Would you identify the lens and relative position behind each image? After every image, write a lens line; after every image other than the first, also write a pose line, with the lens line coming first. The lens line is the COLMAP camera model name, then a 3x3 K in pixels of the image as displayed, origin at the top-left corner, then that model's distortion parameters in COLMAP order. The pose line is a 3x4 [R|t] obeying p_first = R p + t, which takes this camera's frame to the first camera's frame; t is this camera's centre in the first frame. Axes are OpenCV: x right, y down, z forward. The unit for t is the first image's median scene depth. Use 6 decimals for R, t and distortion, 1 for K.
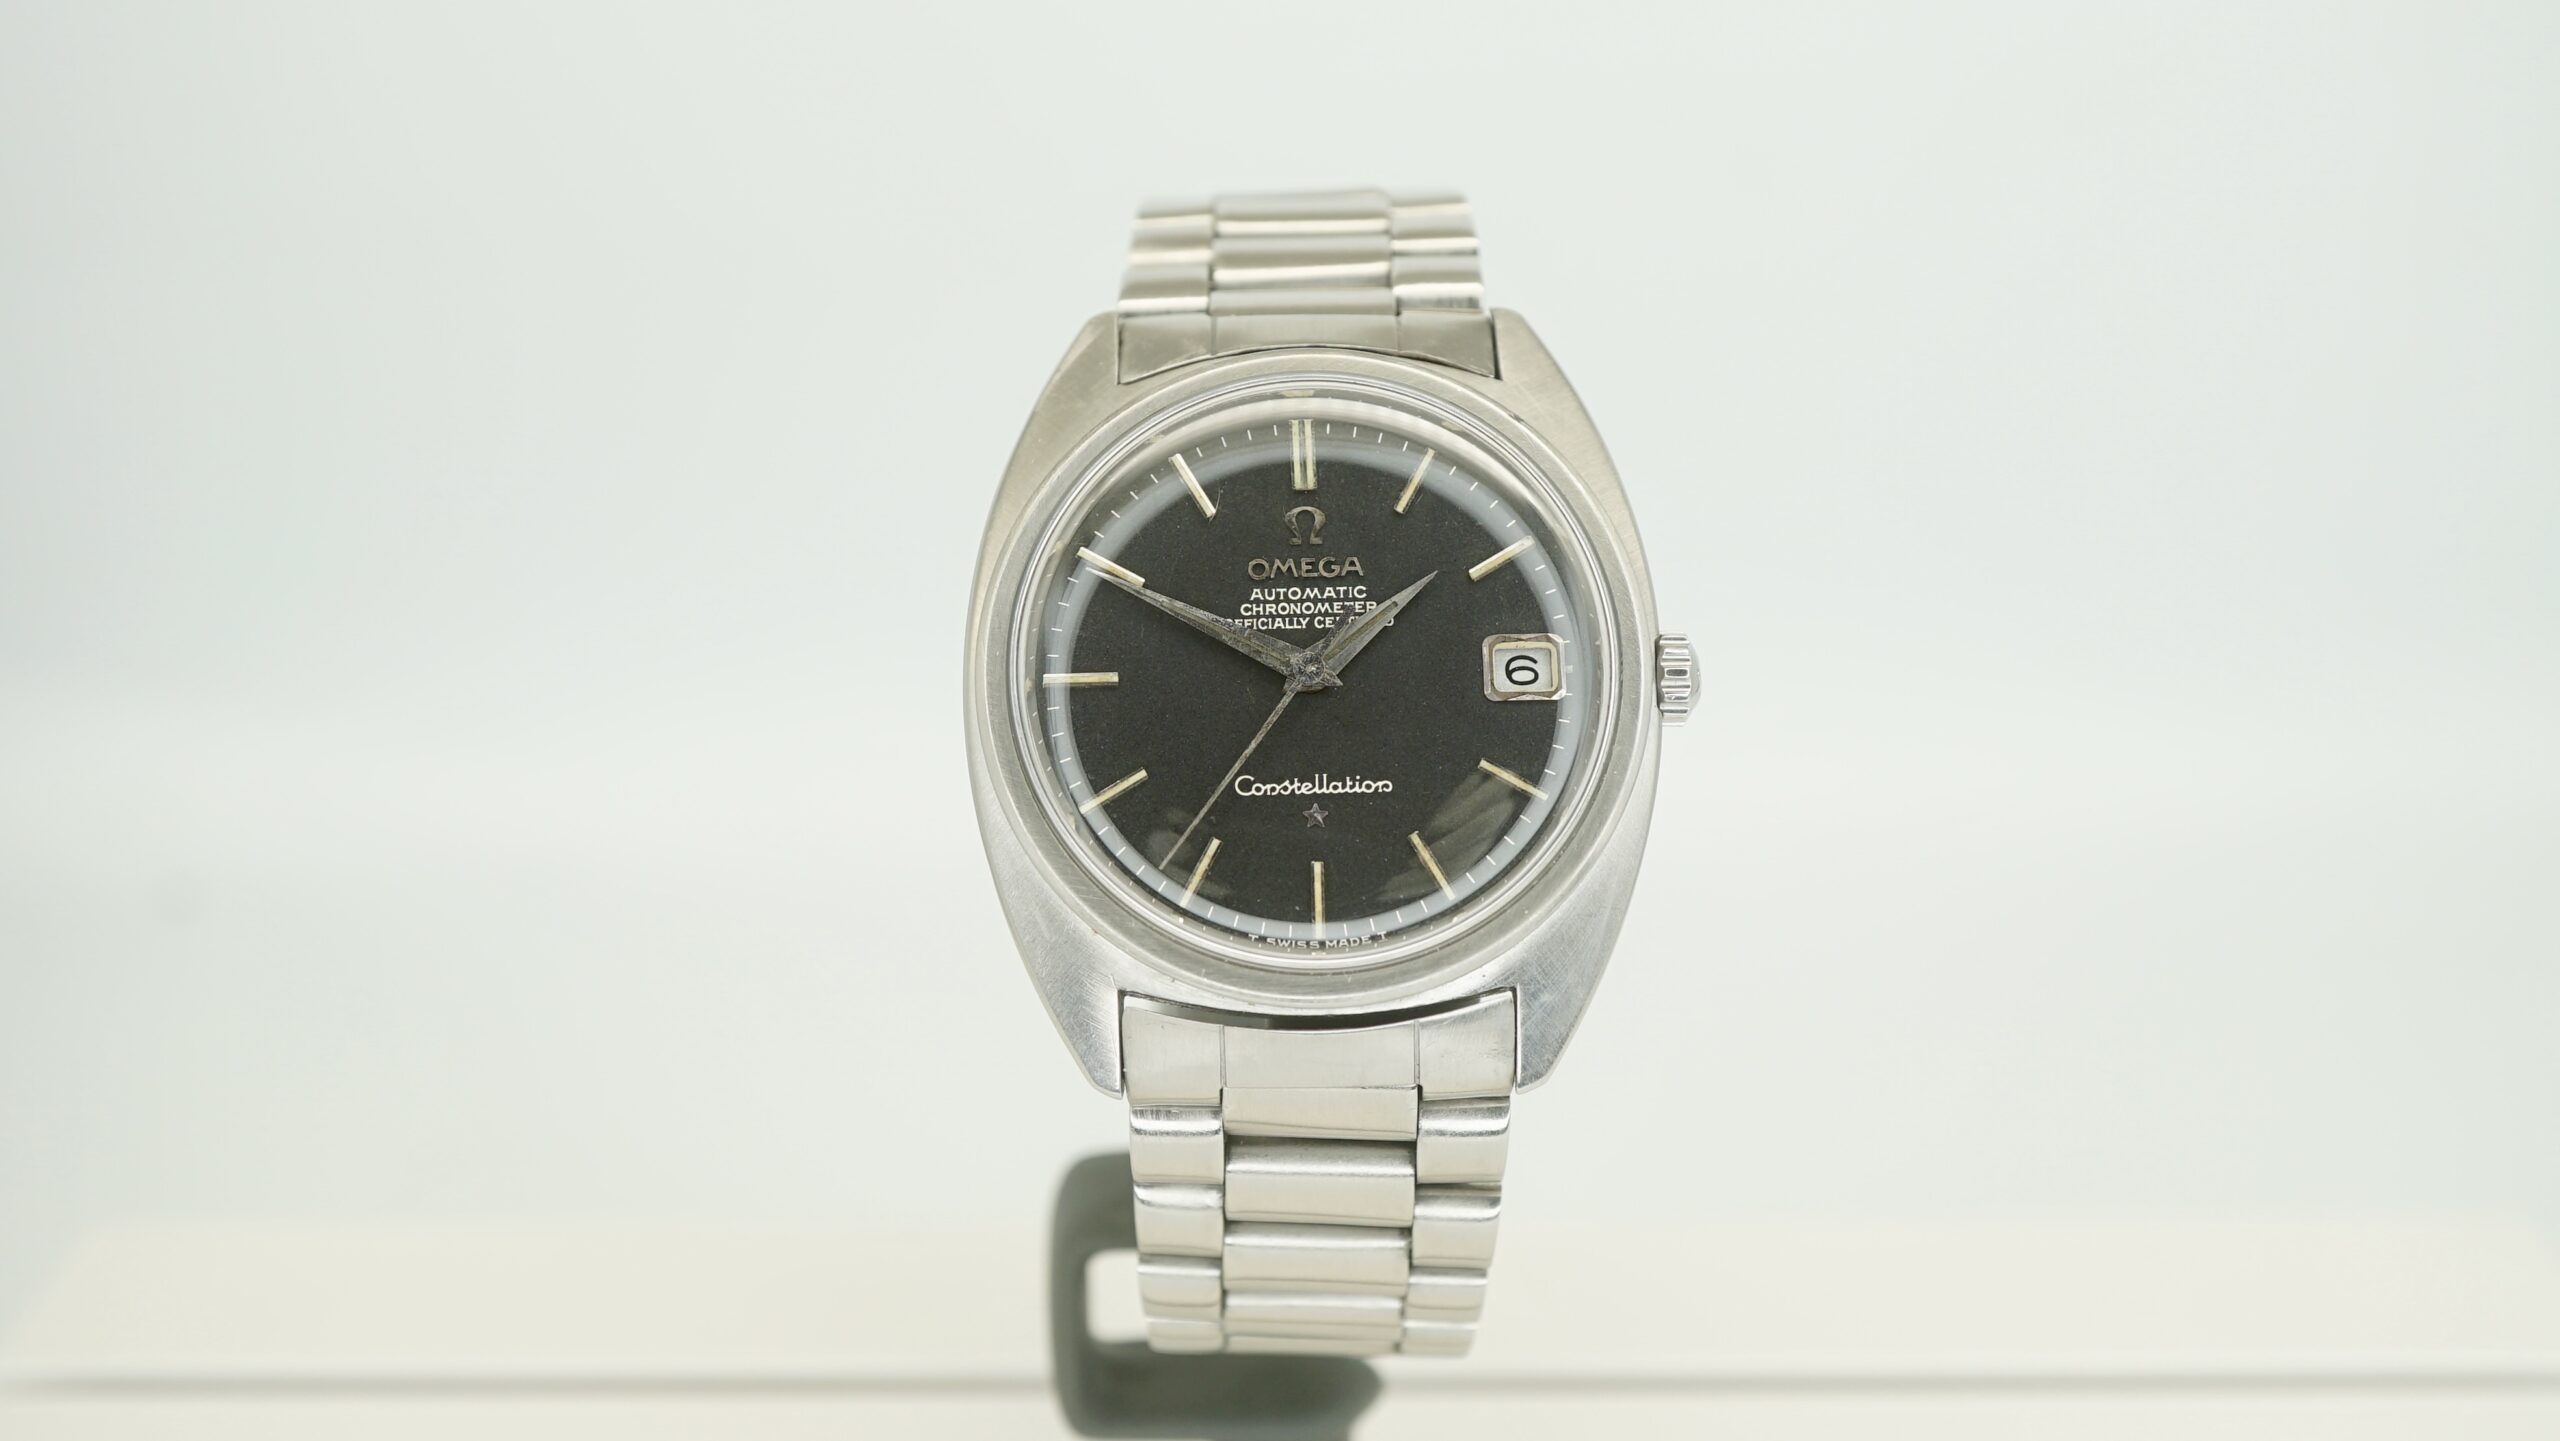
lens RADIAL K [[3070.8, 0, 1280.0], [0, 3070.8, 720.5], [0, 0, 1]] dist [-0.002938, -0.000536]
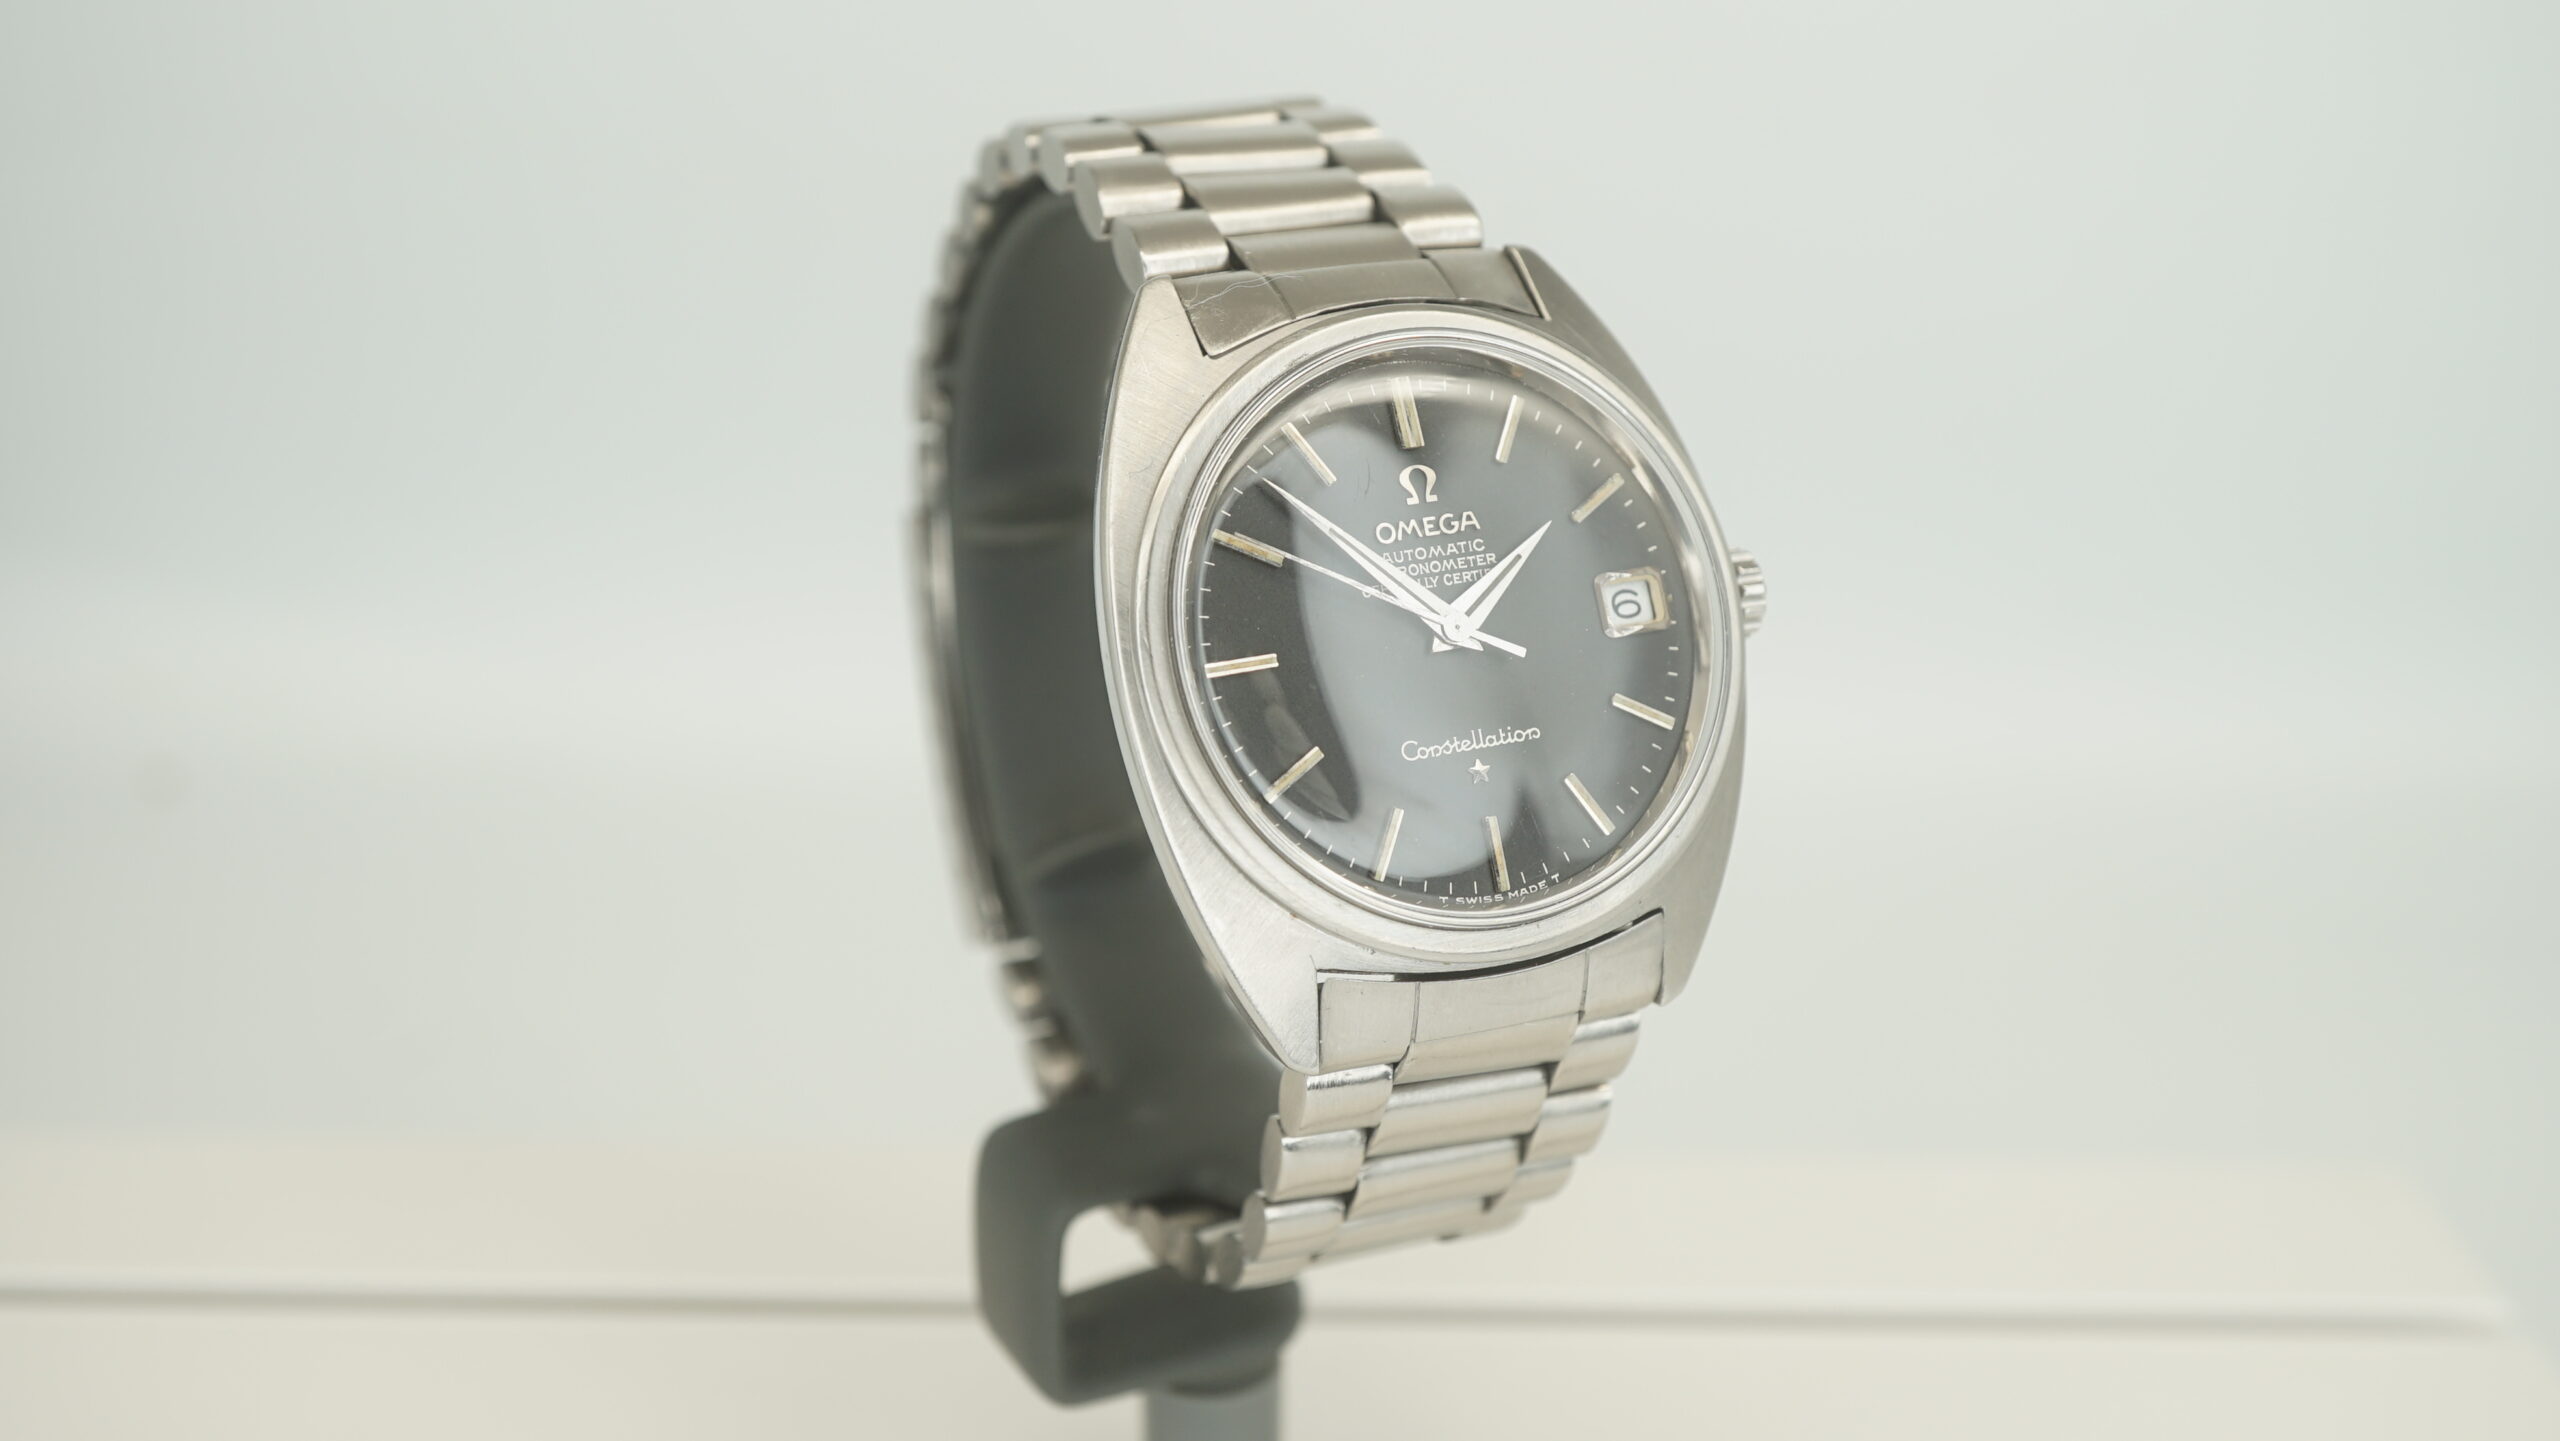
lens RADIAL K [[3070.8, 0, 1280.0], [0, 3070.8, 720.5], [0, 0, 1]] dist [-0.002938, -0.000536]
pose [[0.918471, -0.128136, 0.374155, -0.421530], [0.094042, 0.989684, 0.108081, -0.100413], [-0.384144, -0.064083, 0.921046, 0.086994]]
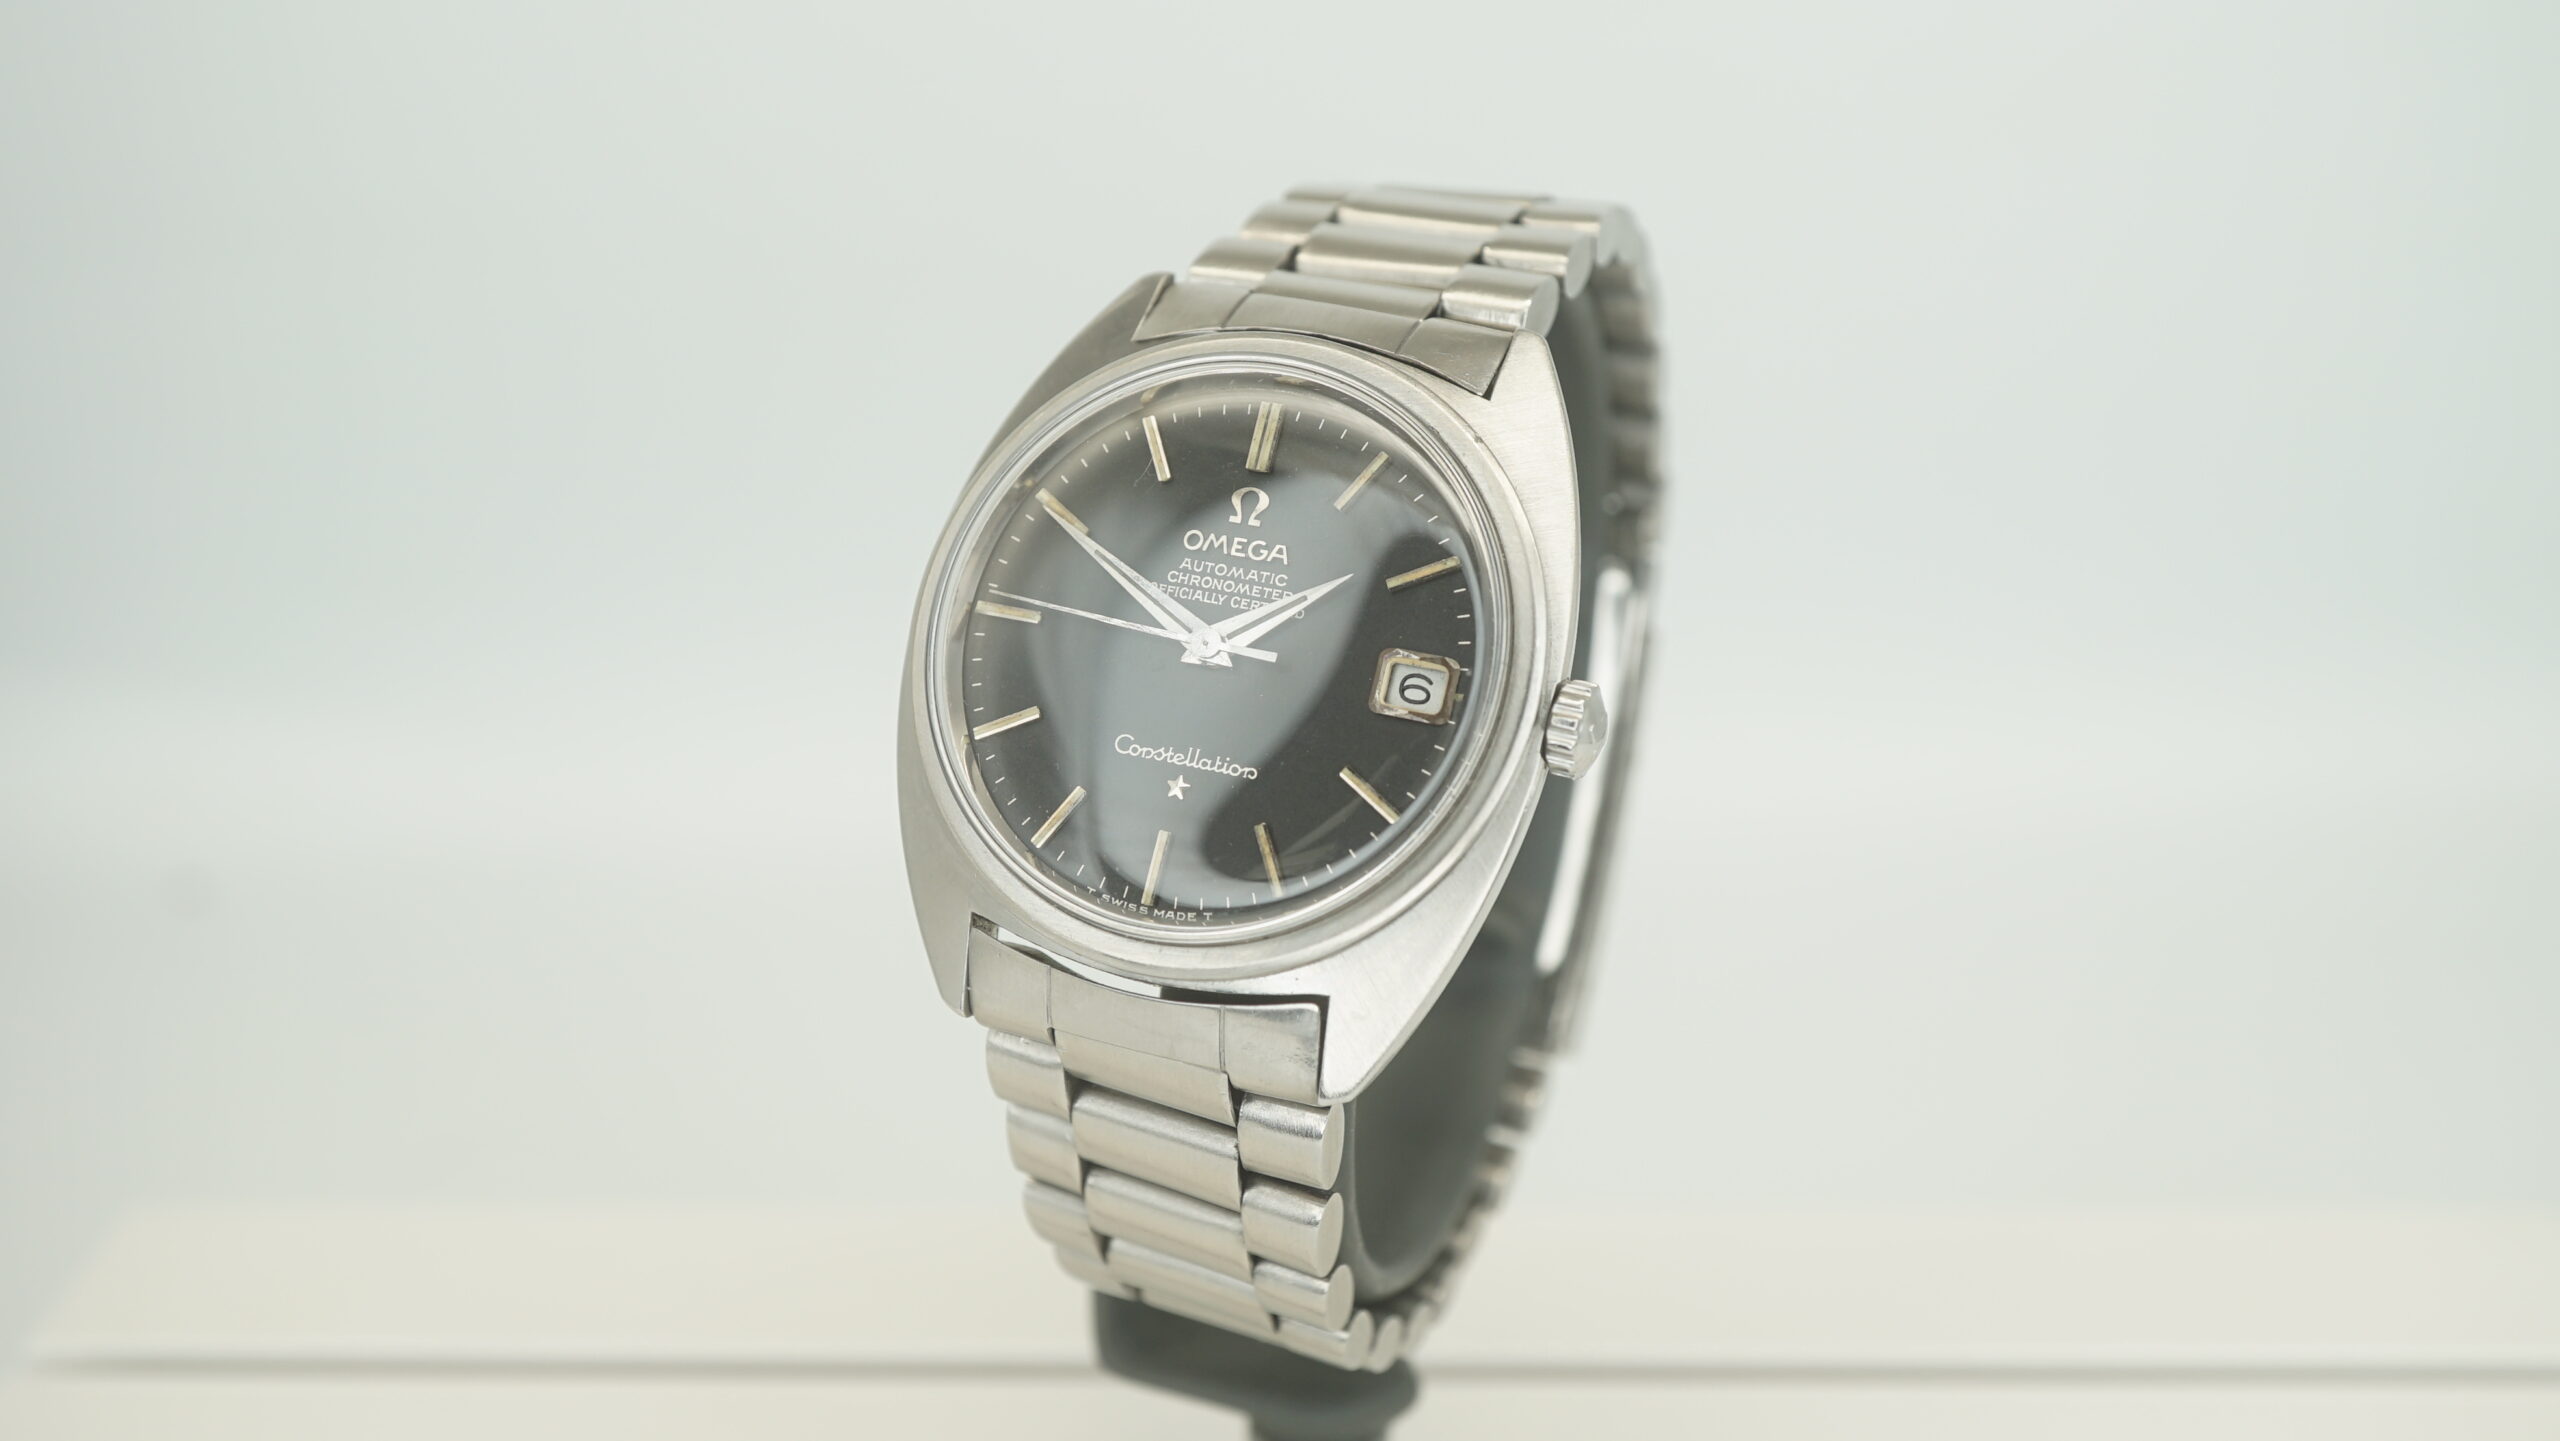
lens RADIAL K [[3070.8, 0, 1280.0], [0, 3070.8, 720.5], [0, 0, 1]] dist [-0.002938, -0.000536]
pose [[0.925743, 0.201858, -0.319771, 0.356172], [-0.202524, 0.978769, 0.031548, -0.028667], [0.319350, 0.035556, 0.946970, 0.050845]]
